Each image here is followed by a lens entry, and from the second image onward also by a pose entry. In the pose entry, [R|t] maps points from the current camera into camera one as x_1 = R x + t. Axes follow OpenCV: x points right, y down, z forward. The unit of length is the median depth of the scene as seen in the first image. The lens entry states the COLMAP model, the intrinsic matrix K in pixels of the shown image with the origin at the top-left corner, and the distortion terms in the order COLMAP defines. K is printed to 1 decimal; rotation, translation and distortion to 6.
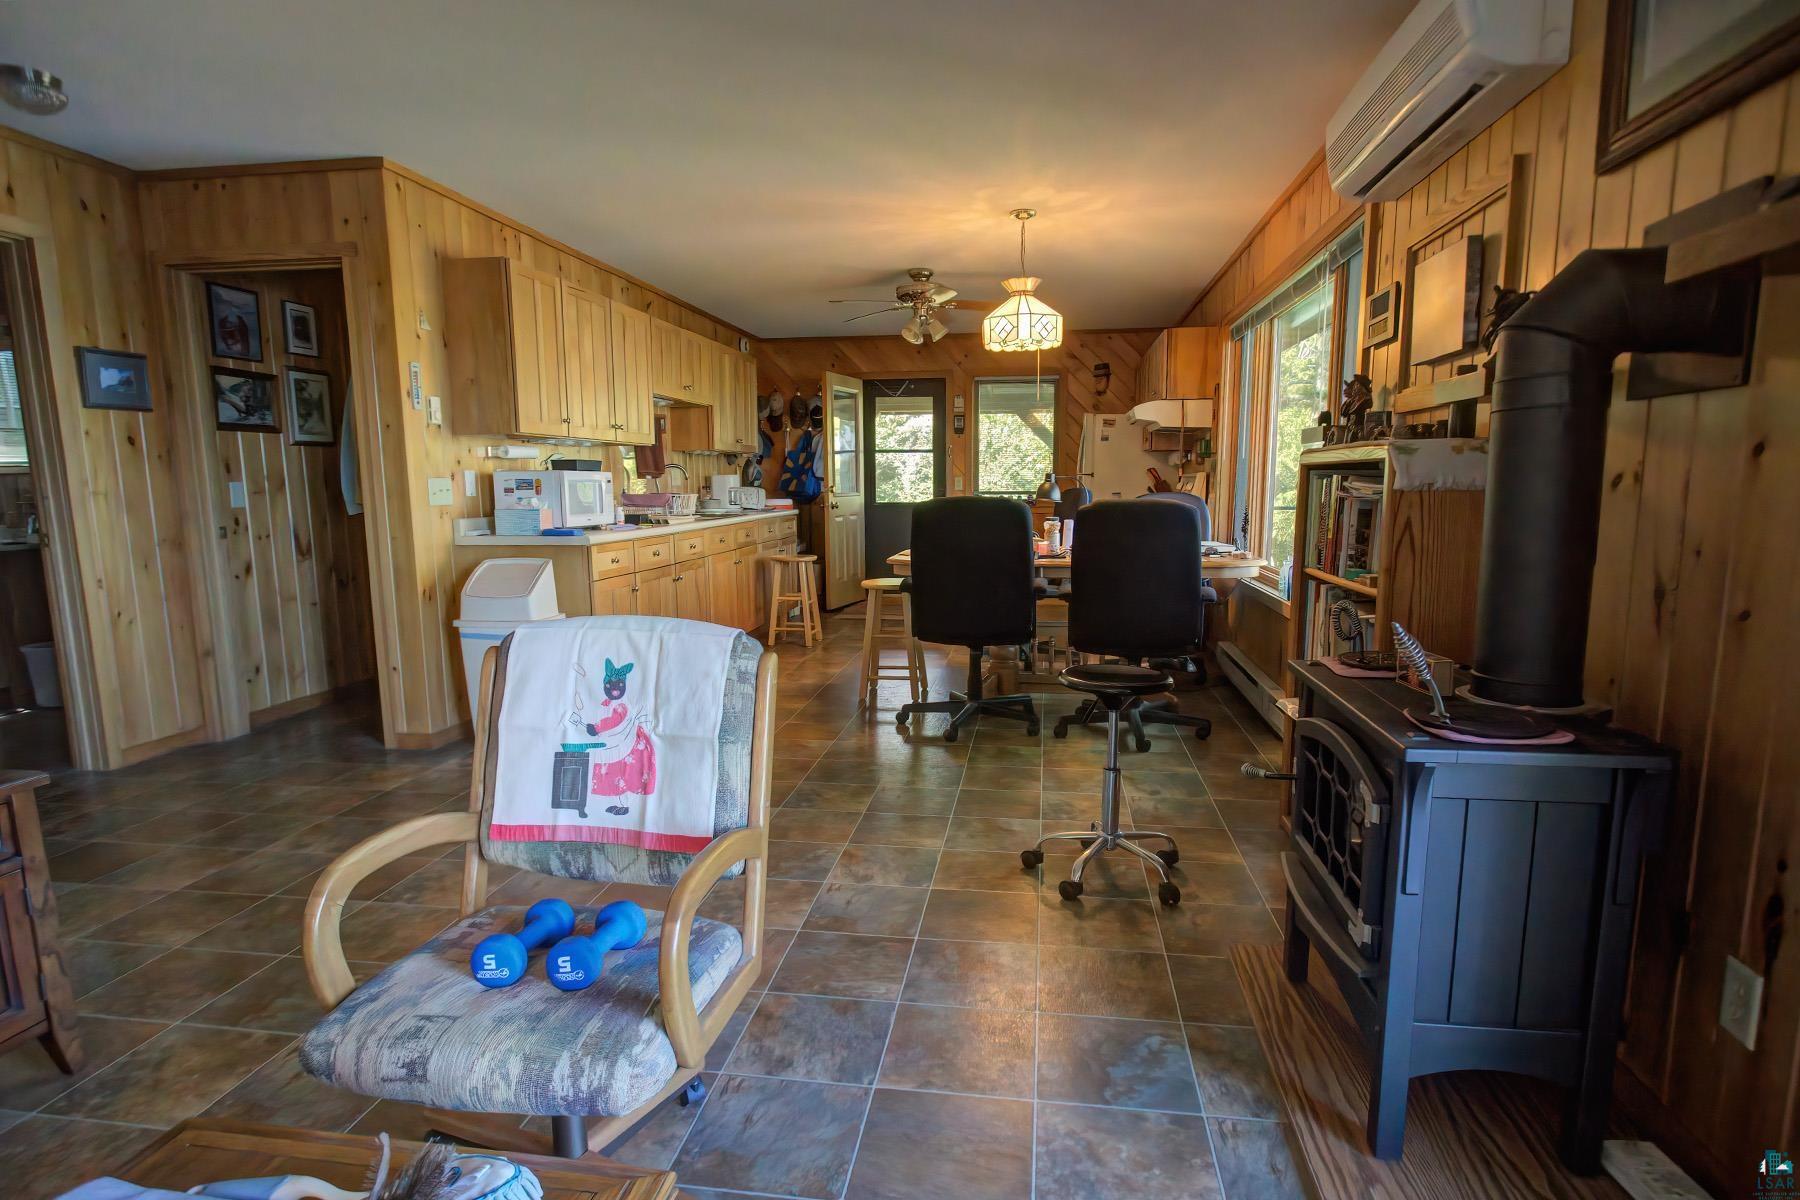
lens RADIAL K [[991.0, 0, 904.1], [0, 991.0, 637.0], [0, 0, 1]] dist [-0.027404, 0.000310]
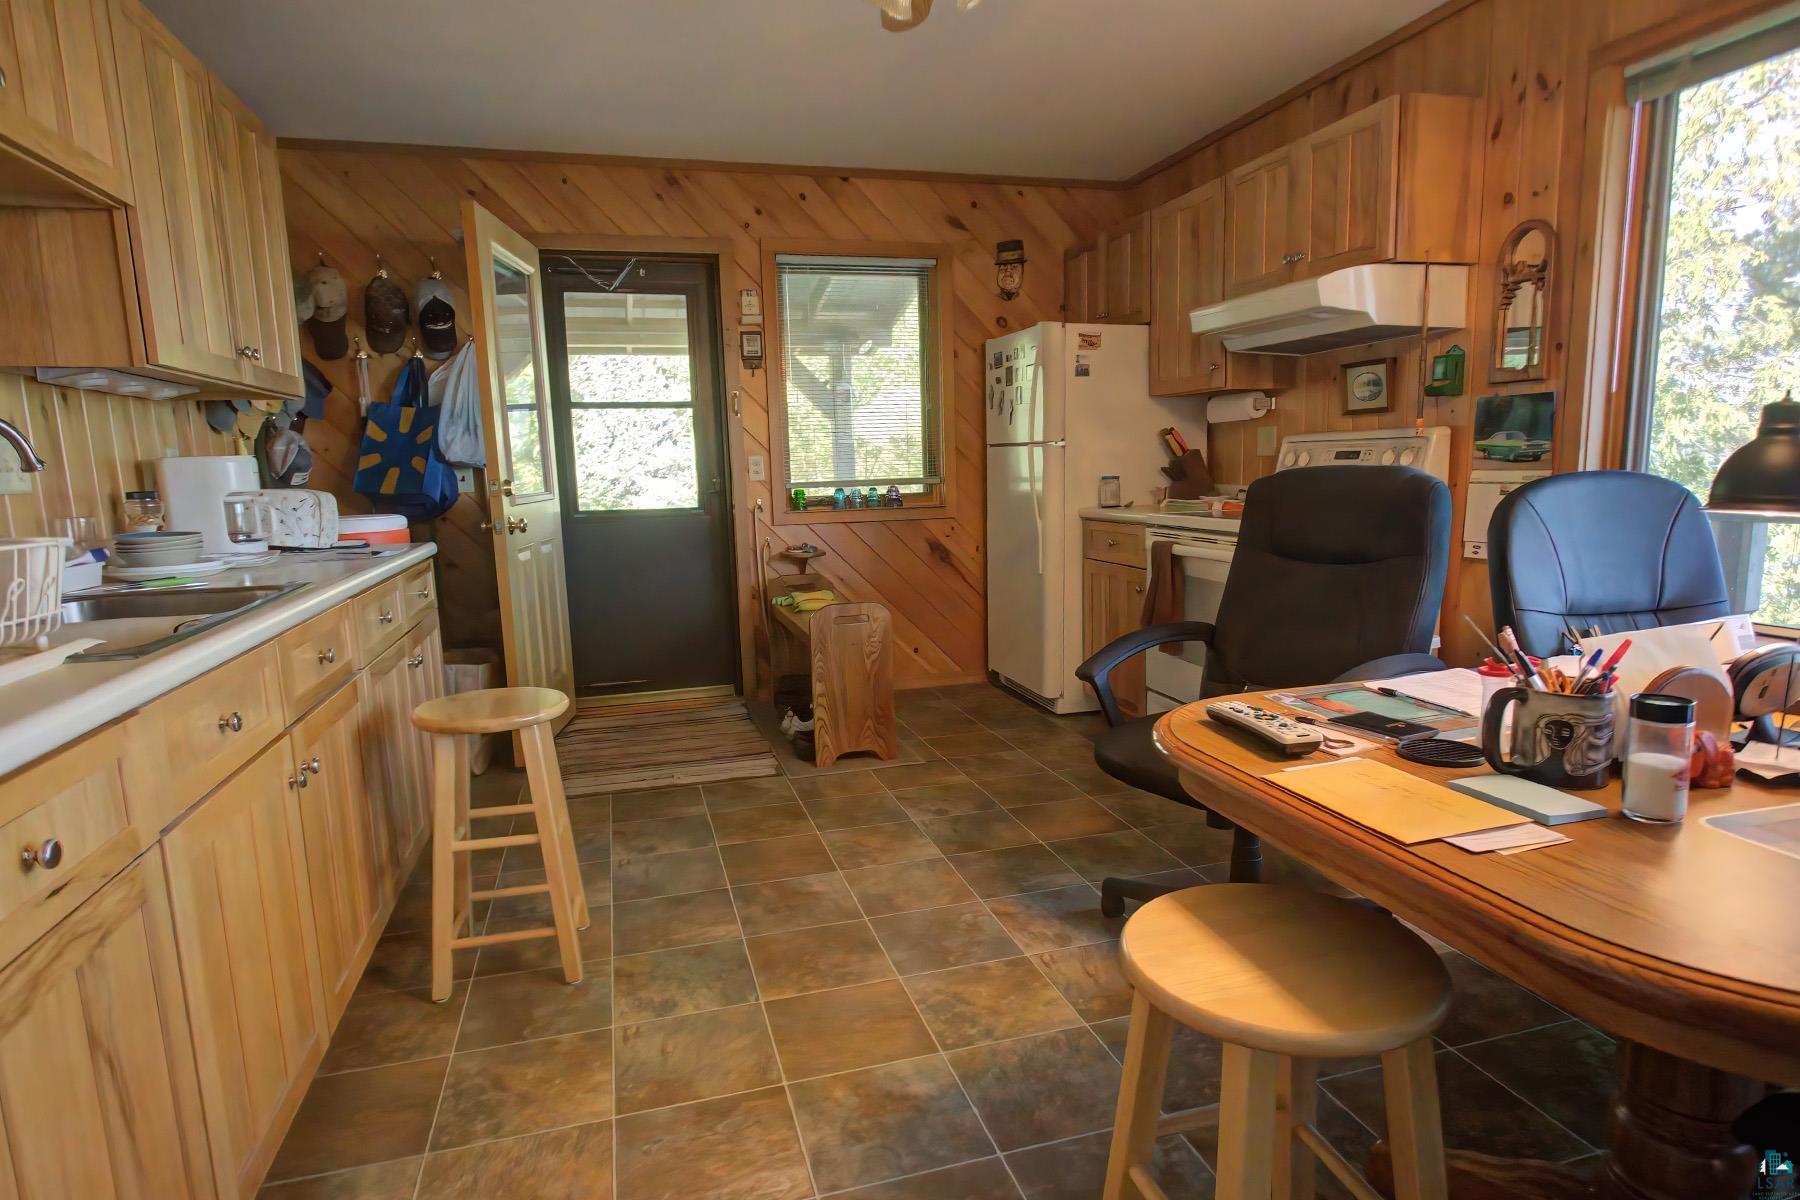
lens RADIAL K [[991.0, 0, 904.1], [0, 991.0, 637.0], [0, 0, 1]] dist [-0.027404, 0.000310]
pose [[0.903592, -0.093111, 0.418152, -0.098919], [0.087996, 0.995621, 0.031547, -0.081757], [-0.419258, 0.008290, 0.907829, 0.532092]]
